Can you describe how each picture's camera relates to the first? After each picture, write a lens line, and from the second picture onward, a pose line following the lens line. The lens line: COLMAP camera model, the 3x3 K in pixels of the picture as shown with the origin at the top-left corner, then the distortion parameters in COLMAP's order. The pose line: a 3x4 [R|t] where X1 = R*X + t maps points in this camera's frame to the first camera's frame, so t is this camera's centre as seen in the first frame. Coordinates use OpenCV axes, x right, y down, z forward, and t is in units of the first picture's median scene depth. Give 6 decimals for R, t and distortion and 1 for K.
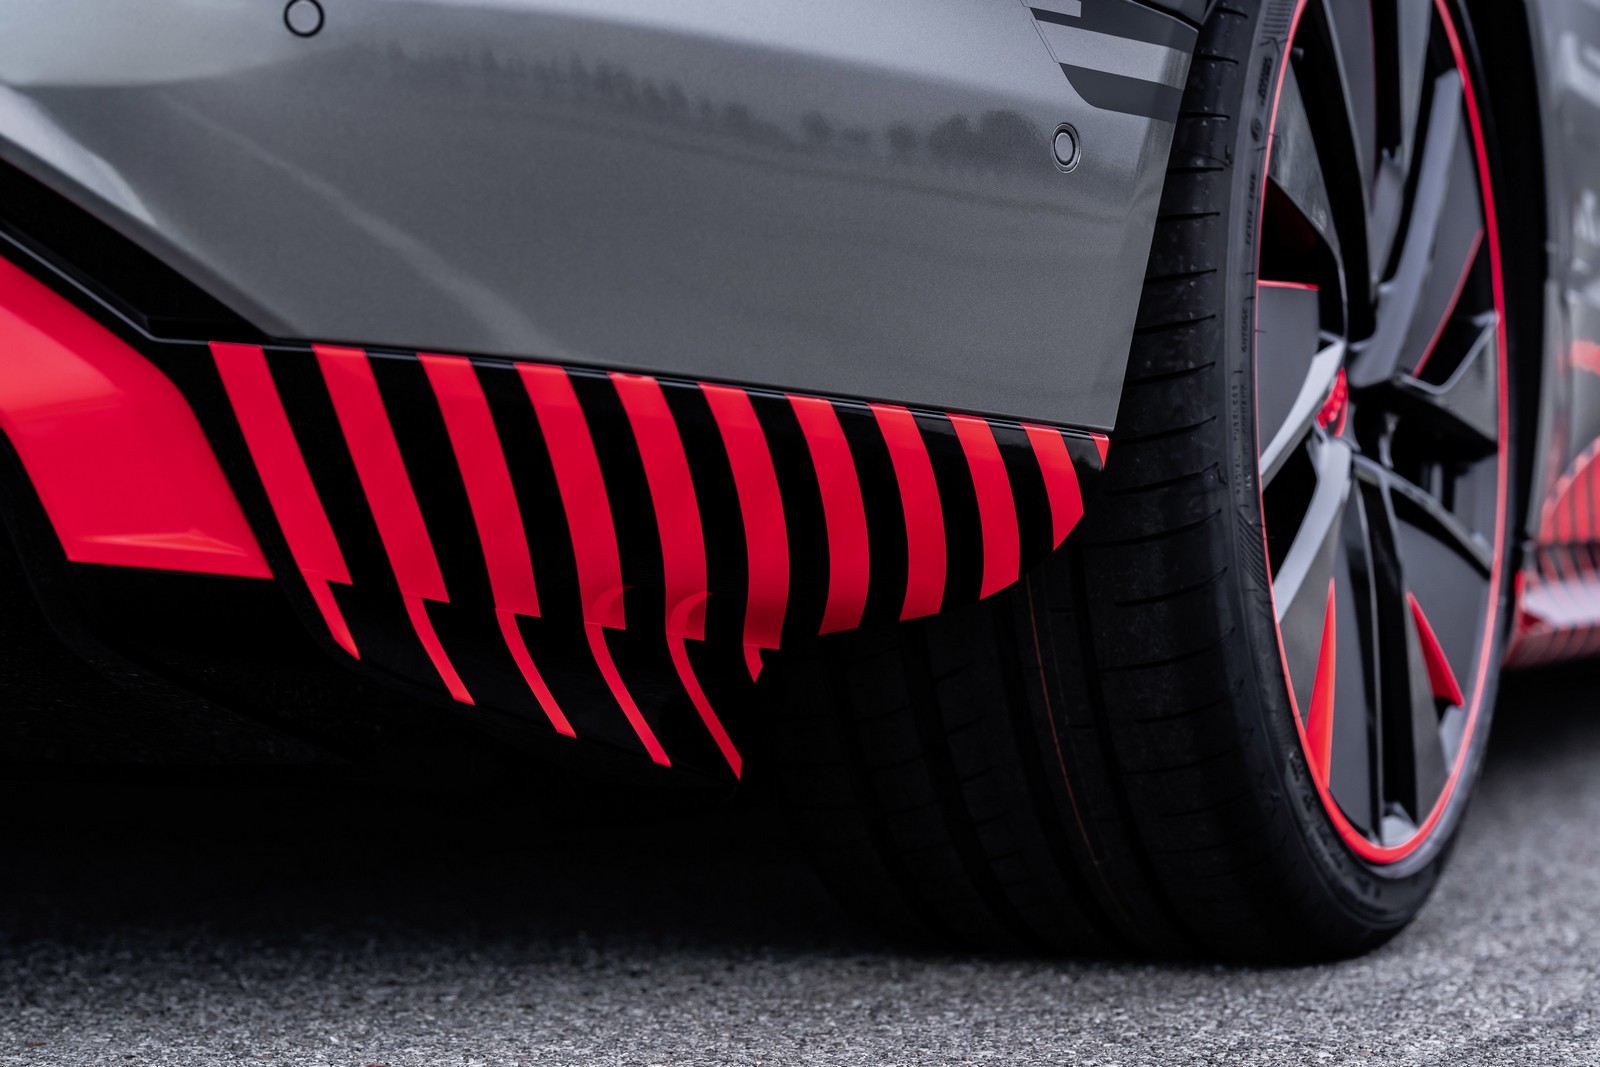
lens RADIAL K [[4779.8, 0, 800.0], [0, 4779.8, 533.5], [0, 0, 1]] dist [-0.049227, 0.014031]
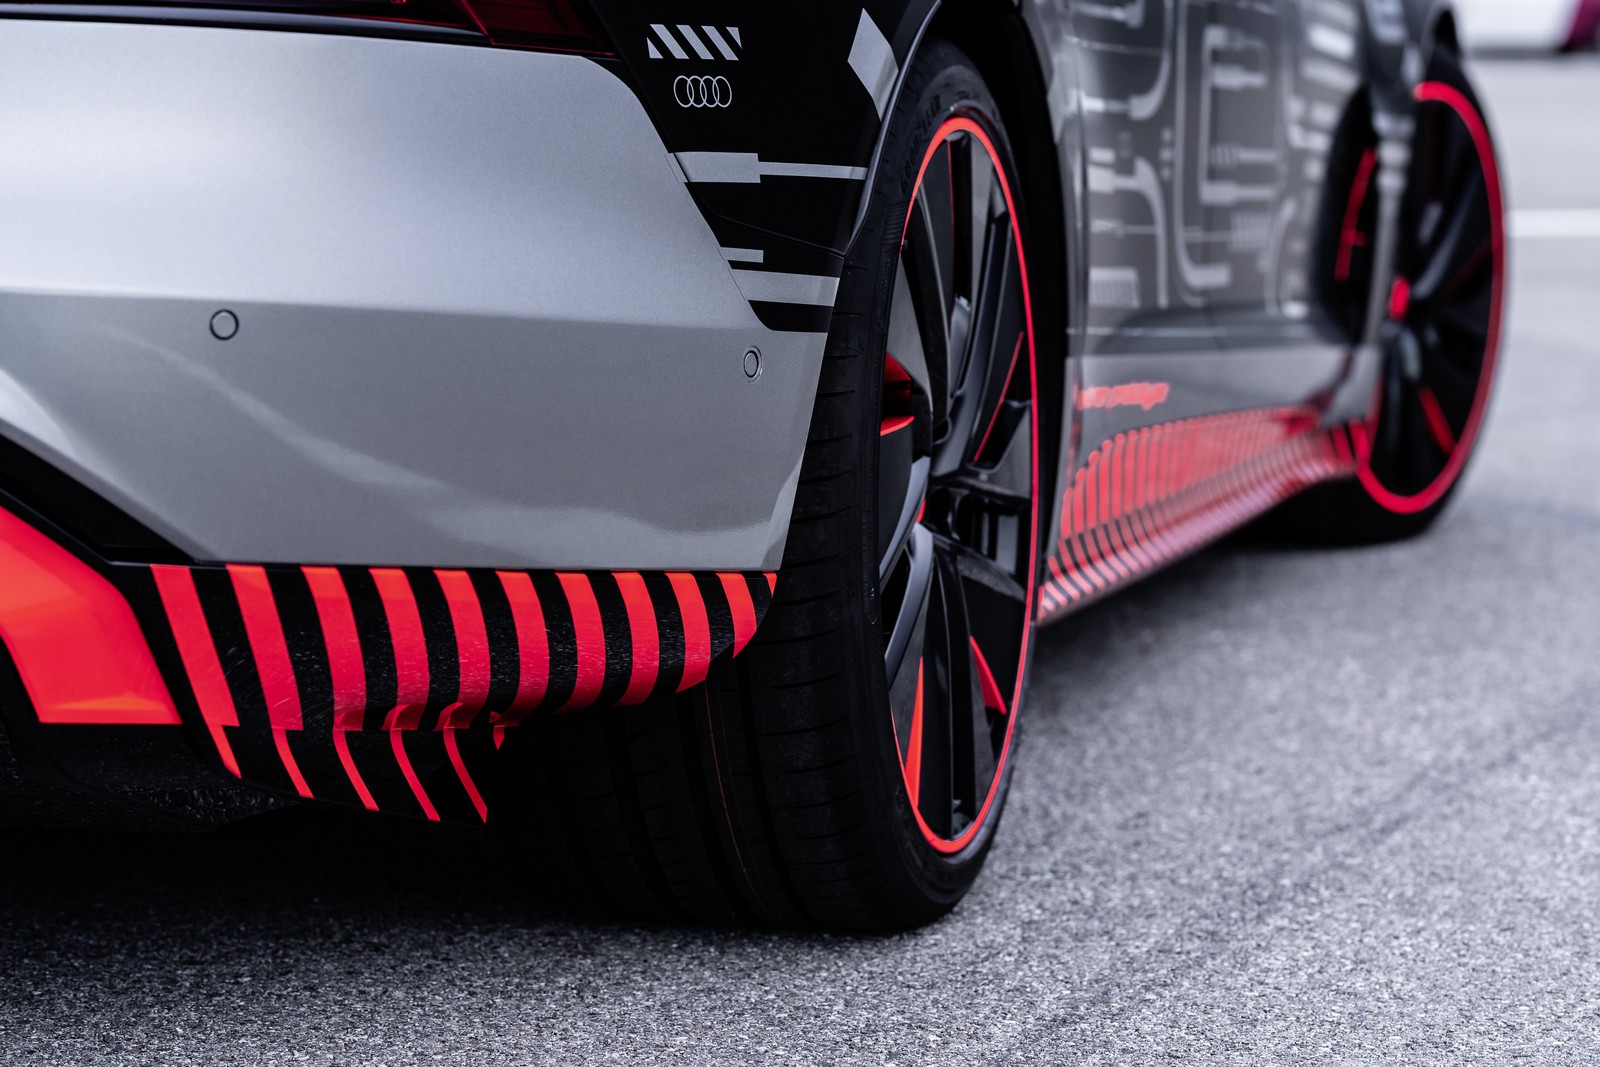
lens RADIAL K [[4779.8, 0, 800.0], [0, 4779.8, 533.5], [0, 0, 1]] dist [-0.049227, 0.014031]
pose [[0.990418, 0.001014, 0.138097, -0.106410], [-0.012289, 0.996653, 0.080817, -0.132200], [-0.137553, -0.081740, 0.987116, -0.289103]]
